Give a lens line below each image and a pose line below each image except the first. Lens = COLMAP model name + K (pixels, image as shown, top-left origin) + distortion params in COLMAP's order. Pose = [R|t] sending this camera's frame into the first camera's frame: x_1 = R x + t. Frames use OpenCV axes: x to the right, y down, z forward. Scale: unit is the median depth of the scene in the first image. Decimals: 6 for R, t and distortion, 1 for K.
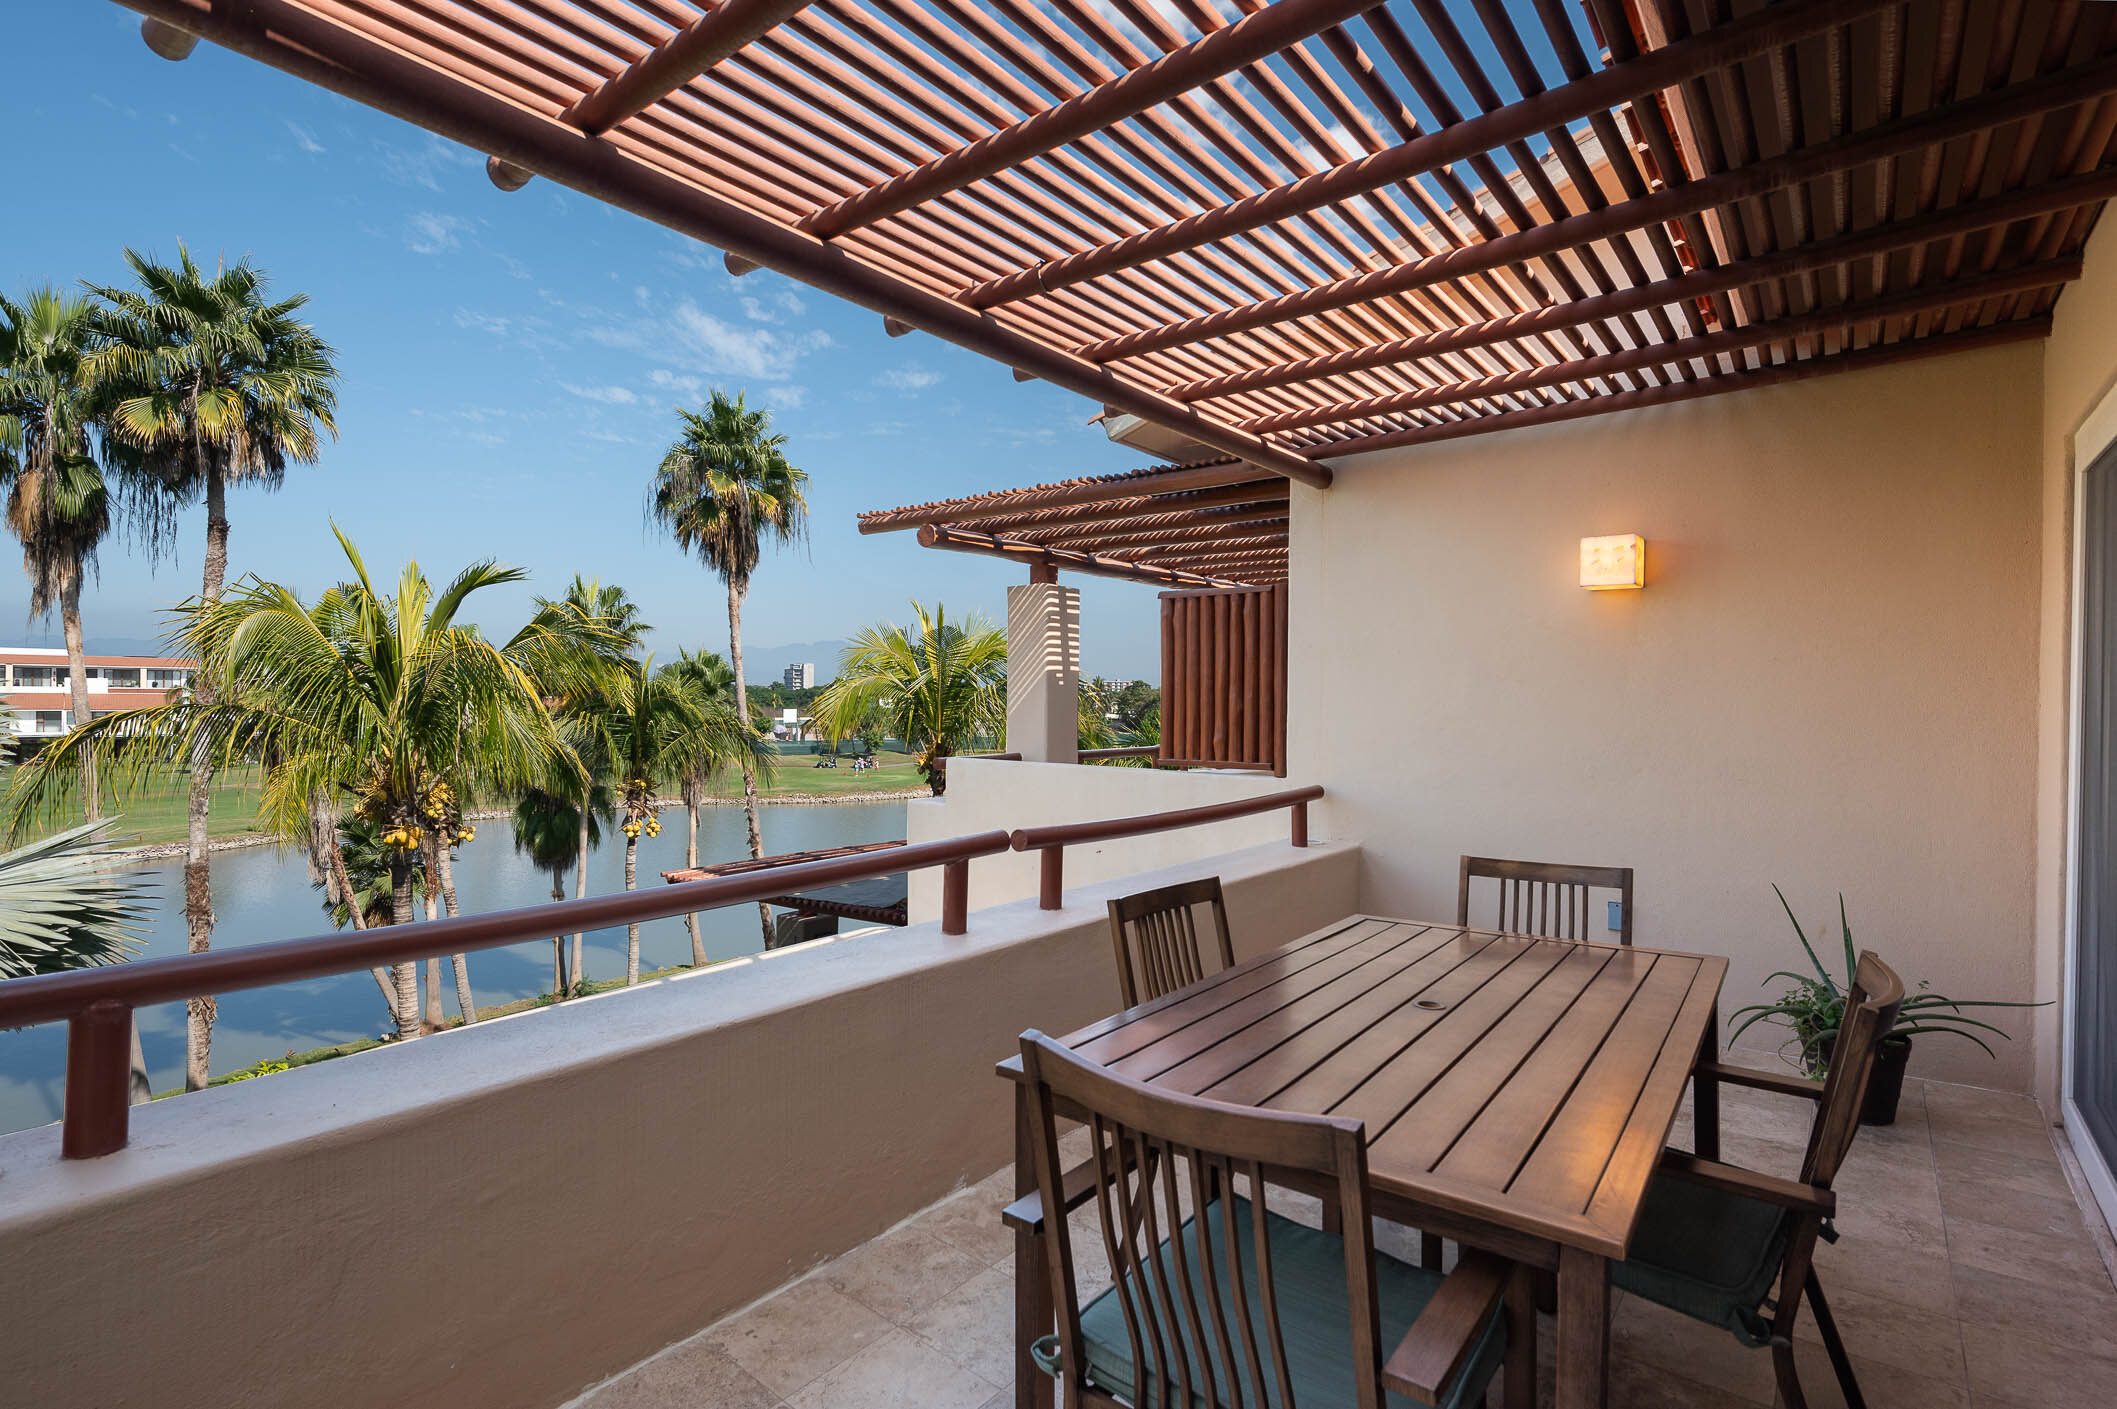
lens RADIAL K [[1011.1, 0, 1051.9], [0, 1011.1, 704.5], [0, 0, 1]] dist [-0.004323, -0.000069]
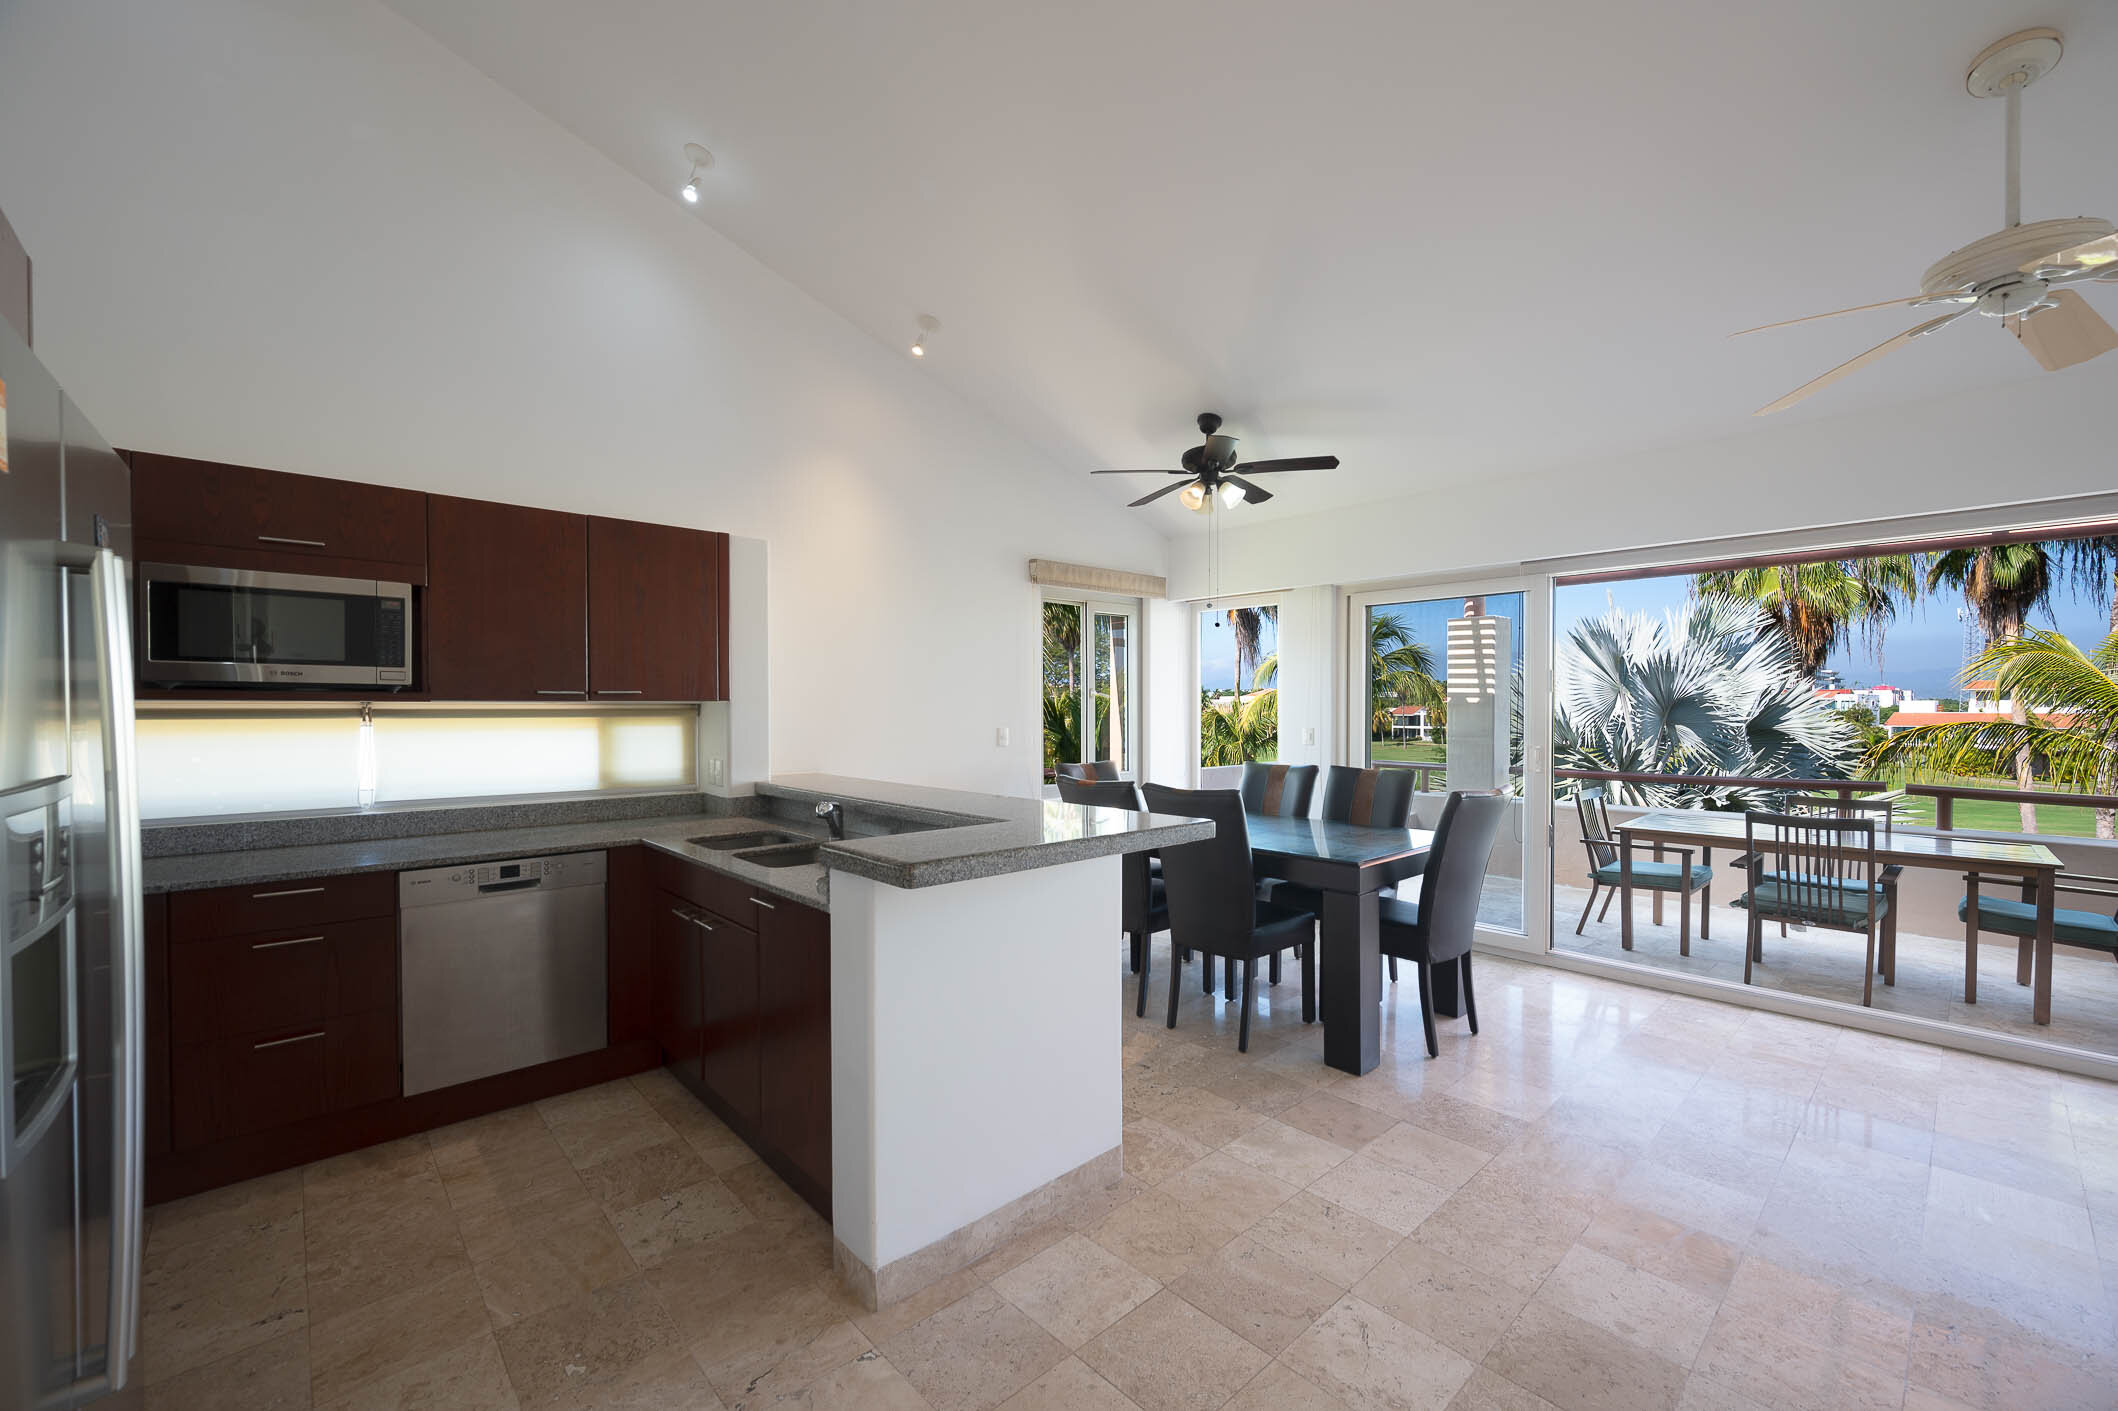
lens RADIAL K [[871.5, 0, 1053.9], [0, 871.5, 722.5], [0, 0, 1]] dist [0.000180, -0.000562]
pose [[-0.154187, 0.005319, -0.988027, 0.448232], [-0.005918, 0.999963, 0.006307, 0.000147], [0.988024, 0.006820, -0.154149, -0.099034]]
